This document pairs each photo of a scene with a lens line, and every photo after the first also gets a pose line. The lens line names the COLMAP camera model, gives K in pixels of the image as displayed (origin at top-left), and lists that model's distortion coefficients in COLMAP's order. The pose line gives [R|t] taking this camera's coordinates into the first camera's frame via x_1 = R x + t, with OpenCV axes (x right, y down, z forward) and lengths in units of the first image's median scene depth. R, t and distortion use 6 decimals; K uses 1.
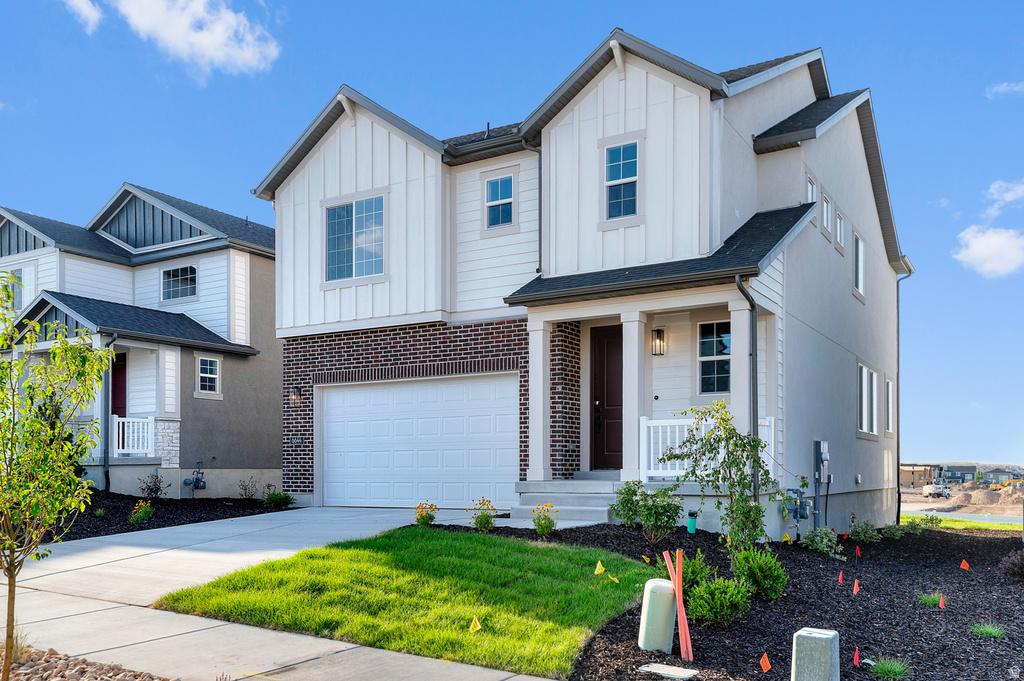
lens RADIAL K [[865.3, 0, 512.0], [0, 865.3, 340.5], [0, 0, 1]] dist [0.003752, 0.000651]
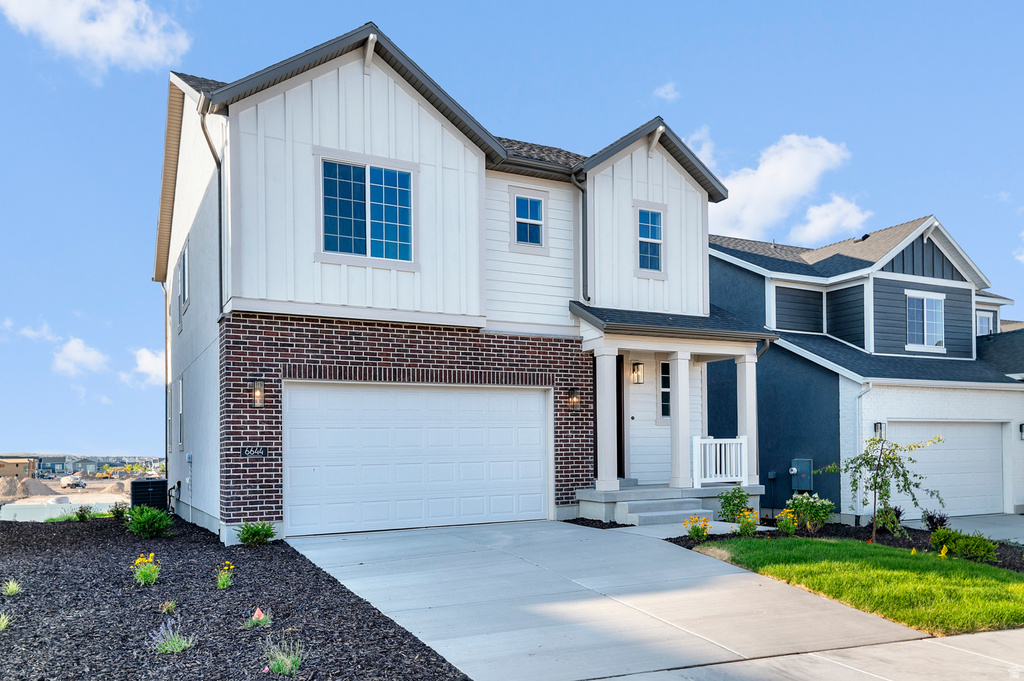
lens RADIAL K [[788.4, 0, 512.0], [0, 788.4, 340.5], [0, 0, 1]] dist [0.028978, -0.001015]
pose [[0.511886, 0.112986, 0.851591, -0.815694], [-0.113271, 0.991535, -0.063466, 0.043637], [-0.851553, -0.063973, 0.520351, 0.522024]]
